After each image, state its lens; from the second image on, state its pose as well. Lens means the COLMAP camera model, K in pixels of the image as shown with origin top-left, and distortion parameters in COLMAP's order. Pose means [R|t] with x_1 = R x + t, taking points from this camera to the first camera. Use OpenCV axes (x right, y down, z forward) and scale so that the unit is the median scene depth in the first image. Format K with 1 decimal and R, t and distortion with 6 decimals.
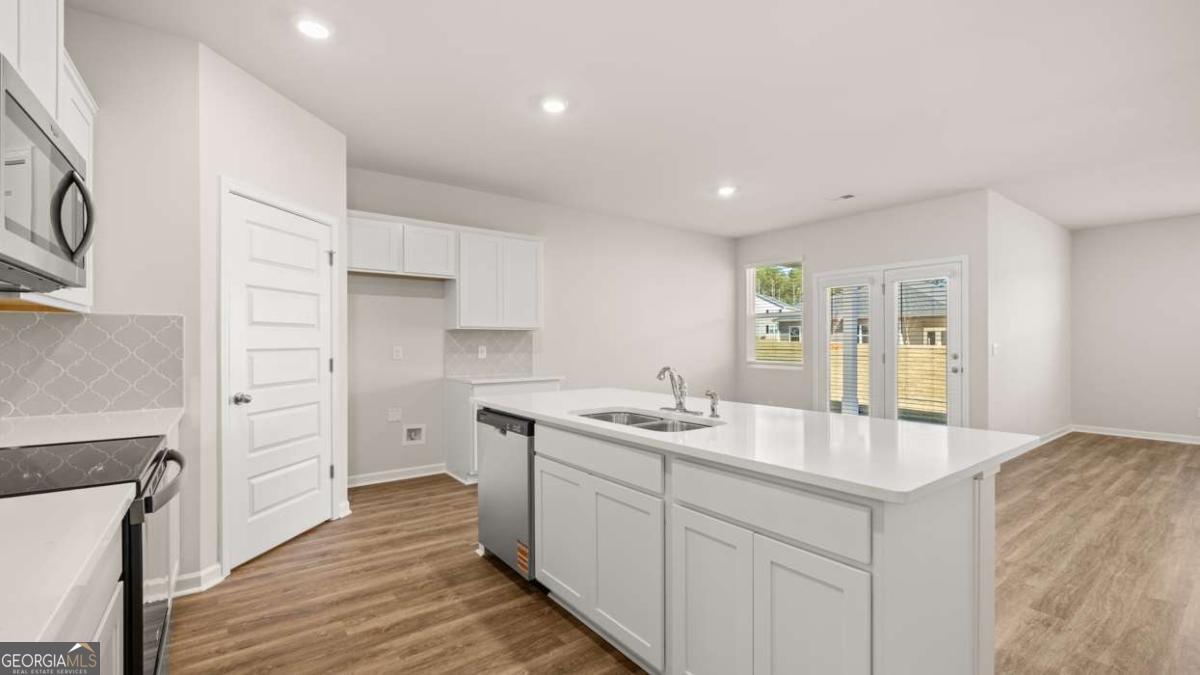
lens RADIAL K [[503.8, 0, 592.1], [0, 503.8, 340.5], [0, 0, 1]] dist [-0.001331, -0.000337]
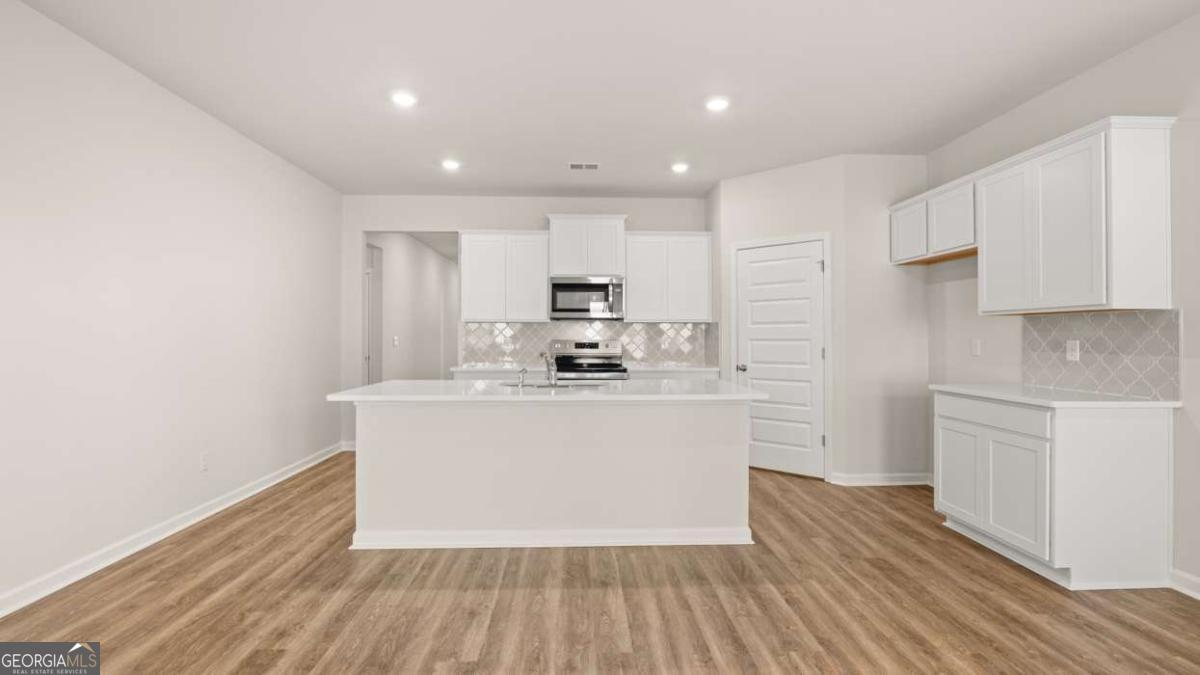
lens RADIAL K [[552.8, 0, 598.4], [0, 552.8, 331.6], [0, 0, 1]] dist [-0.008125, -0.000397]
pose [[-0.558784, -0.006091, -0.829291, 0.673587], [0.004193, 0.999939, -0.010170, 0.006164], [0.829302, -0.009160, -0.558725, 0.974717]]
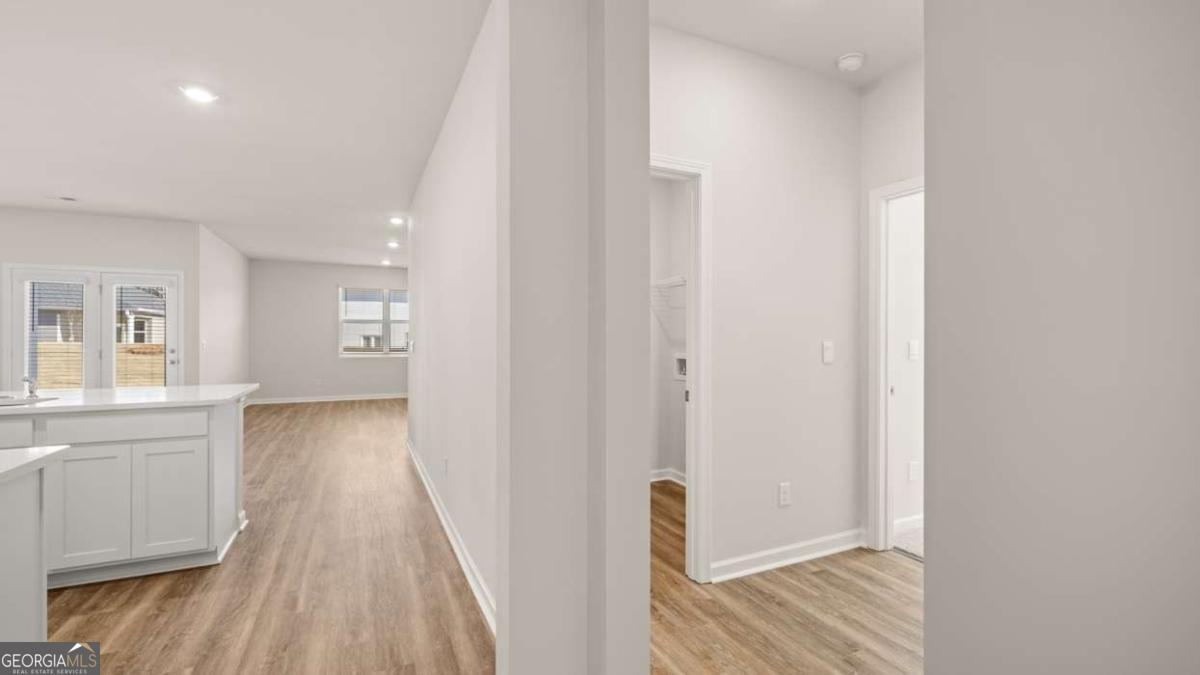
lens RADIAL K [[503.8, 0, 592.1], [0, 503.8, 340.5], [0, 0, 1]] dist [-0.001331, -0.000337]
pose [[0.191991, -0.001635, 0.981395, -0.333027], [-0.001401, 0.999997, 0.001940, 0.002200], [-0.981396, -0.001748, 0.191988, -0.282871]]
